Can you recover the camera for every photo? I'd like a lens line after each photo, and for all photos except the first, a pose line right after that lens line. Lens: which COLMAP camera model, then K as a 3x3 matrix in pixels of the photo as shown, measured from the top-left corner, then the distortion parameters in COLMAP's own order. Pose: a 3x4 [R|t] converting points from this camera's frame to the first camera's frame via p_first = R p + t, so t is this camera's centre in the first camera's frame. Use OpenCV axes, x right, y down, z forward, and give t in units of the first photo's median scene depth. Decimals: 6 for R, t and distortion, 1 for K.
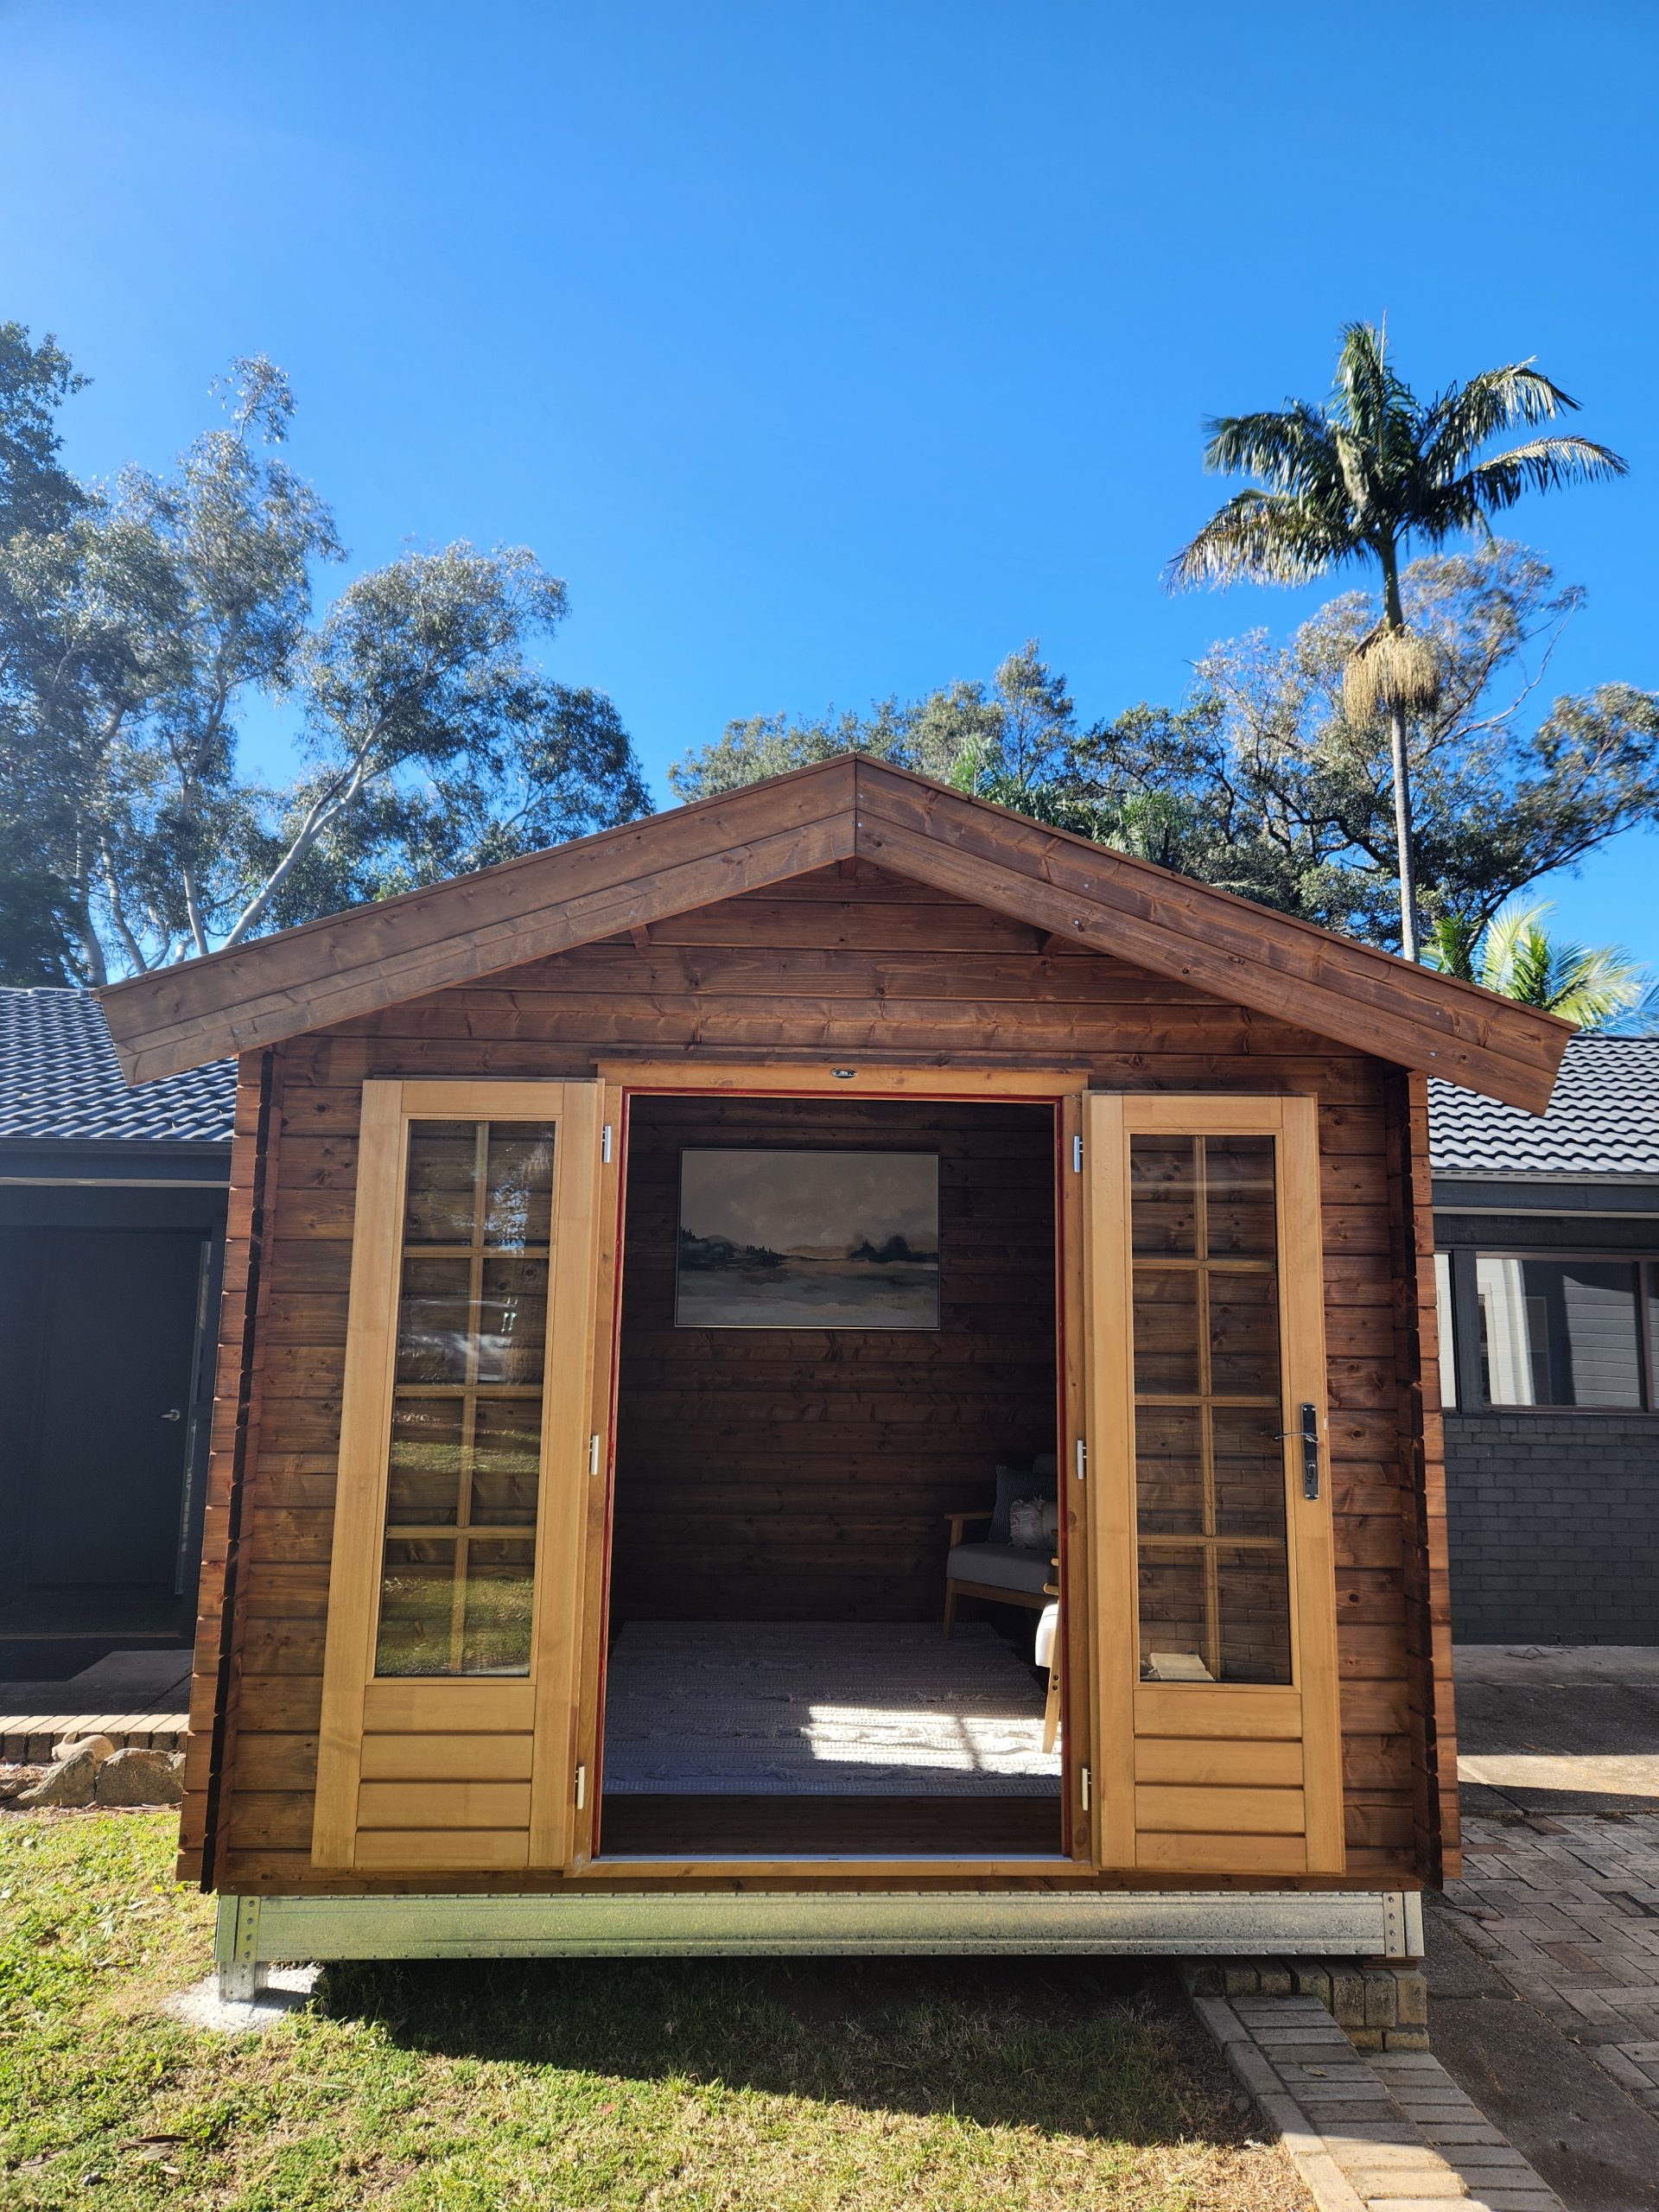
lens RADIAL K [[1473.0, 0, 829.2], [0, 1473.0, 1103.7], [0, 0, 1]] dist [0.010463, -0.003562]
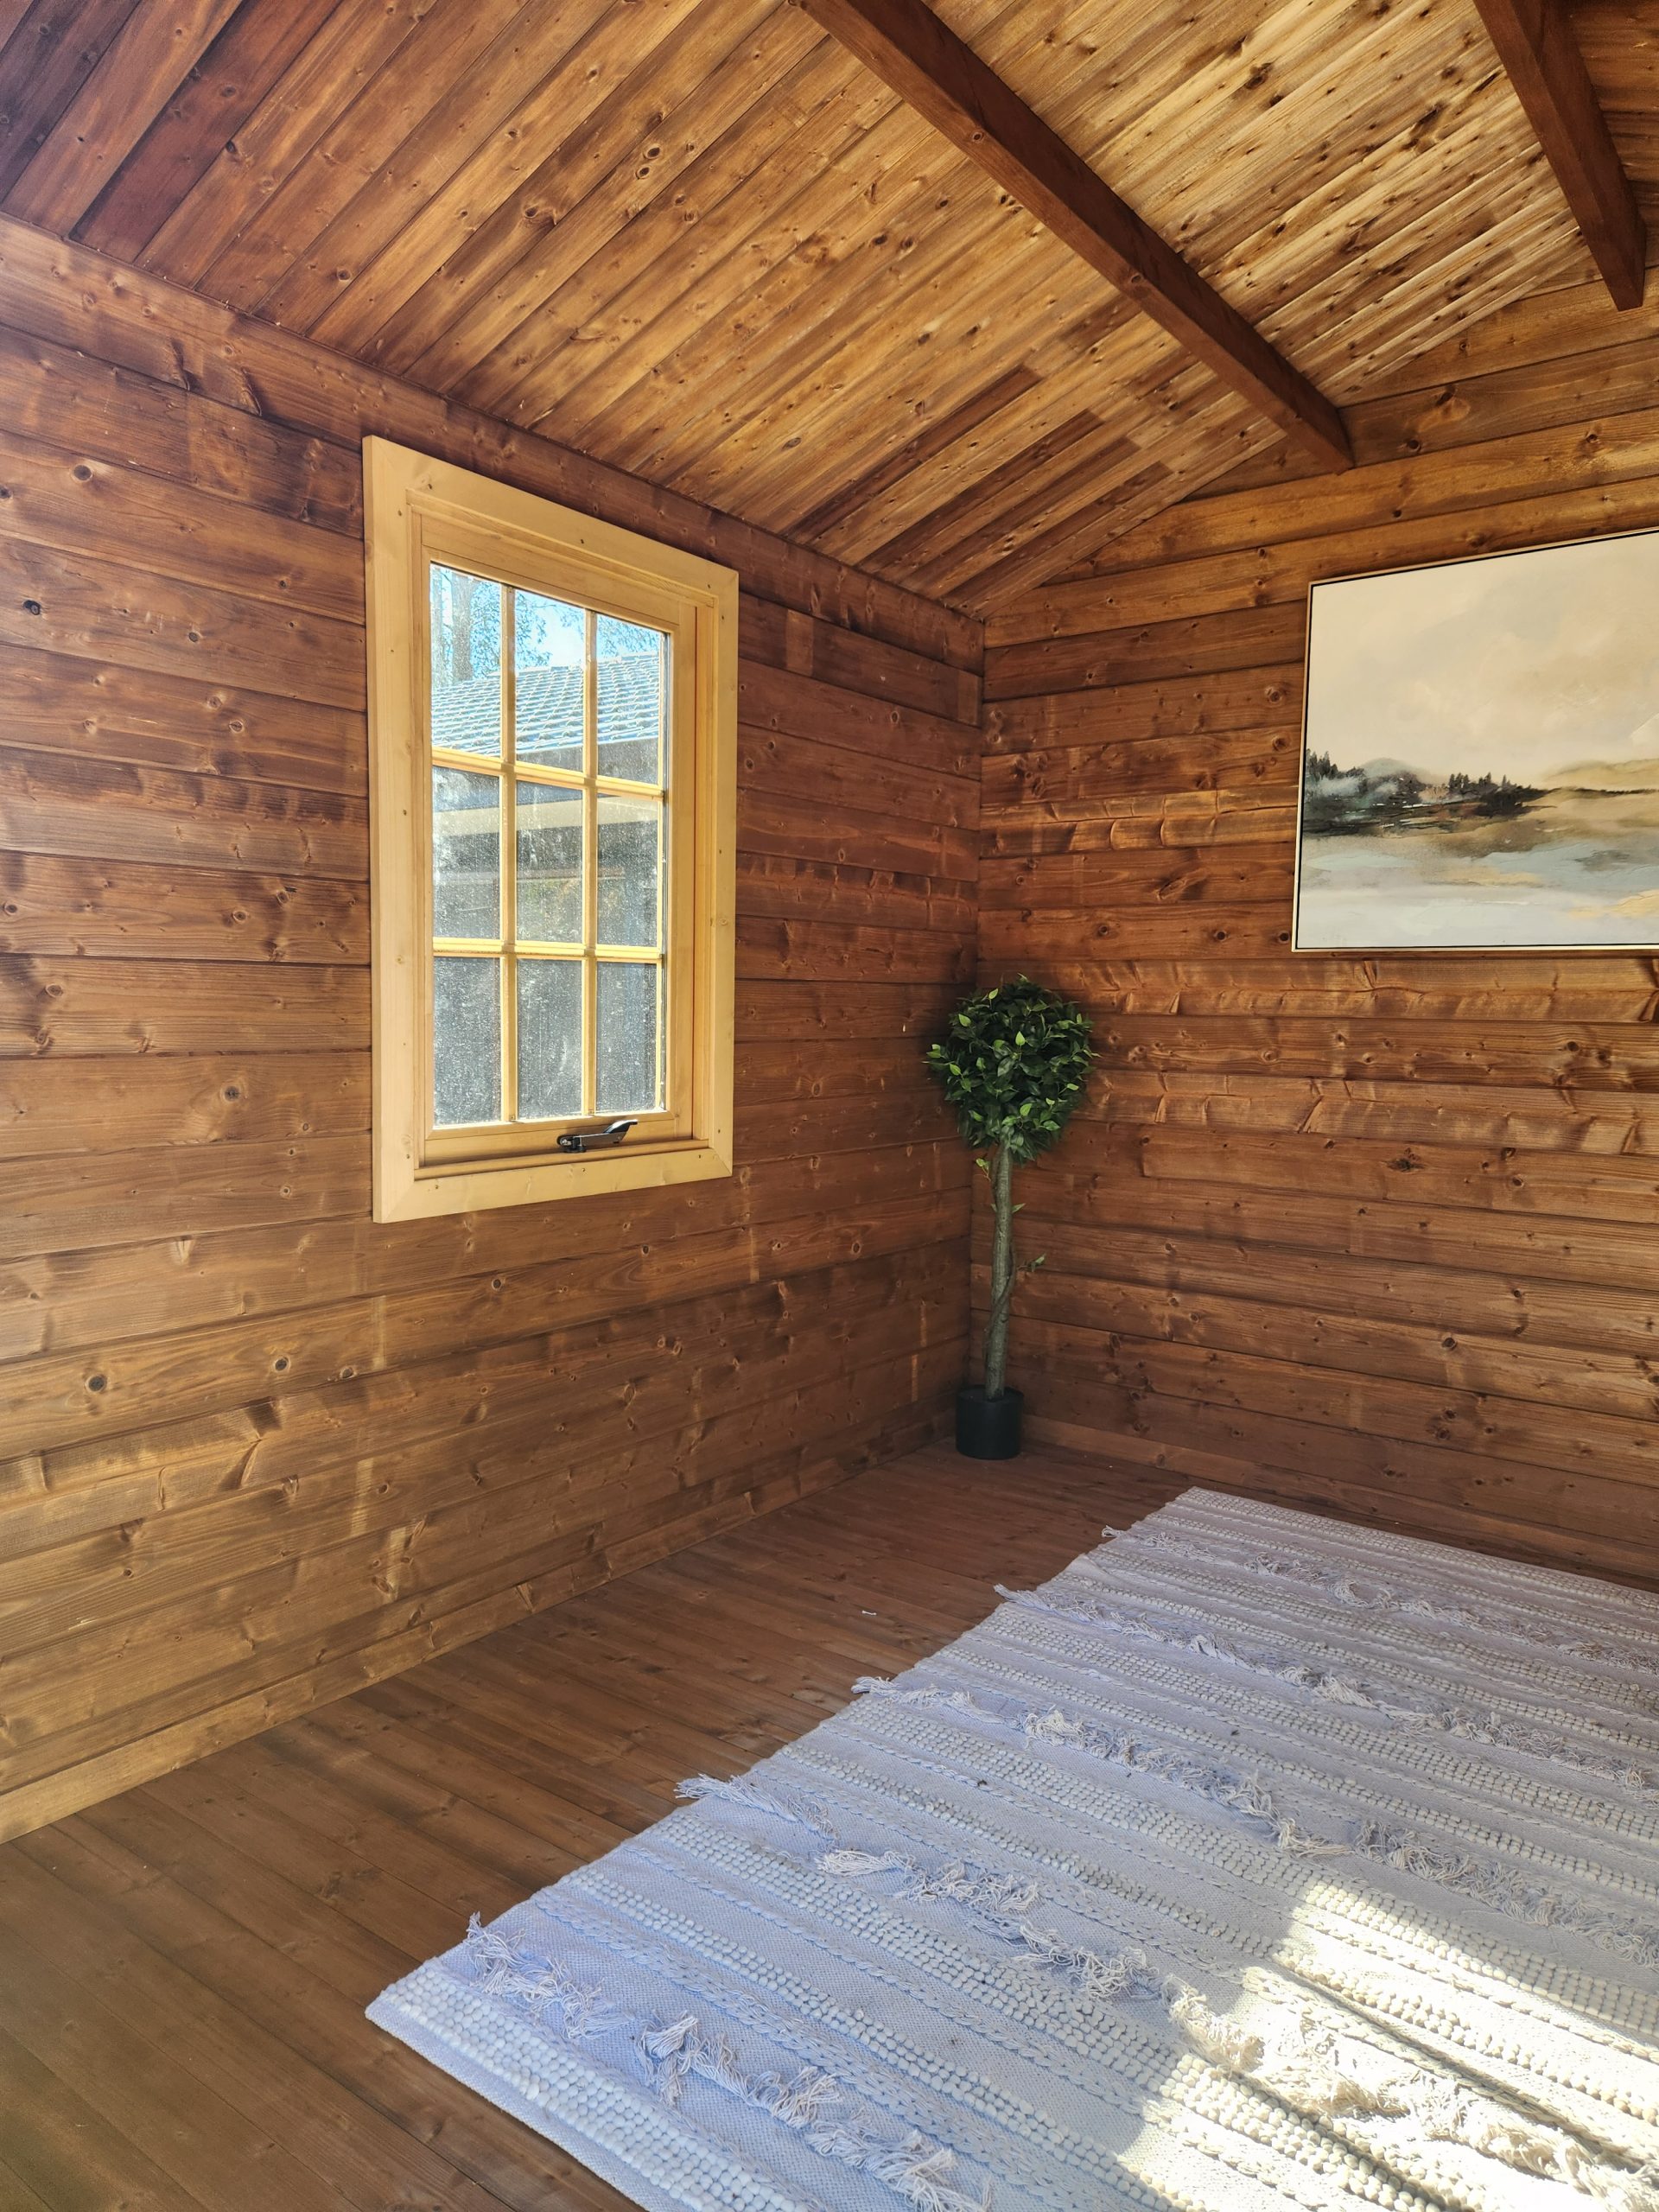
lens RADIAL K [[1473.0, 0, 829.5], [0, 1473.0, 1110.8], [0, 0, 1]] dist [0.010463, -0.003562]
pose [[0.767295, 0.047479, -0.639534, 0.095776], [0.104988, 0.974500, 0.198310, 0.086928], [0.632641, -0.219306, 0.742745, 0.512203]]
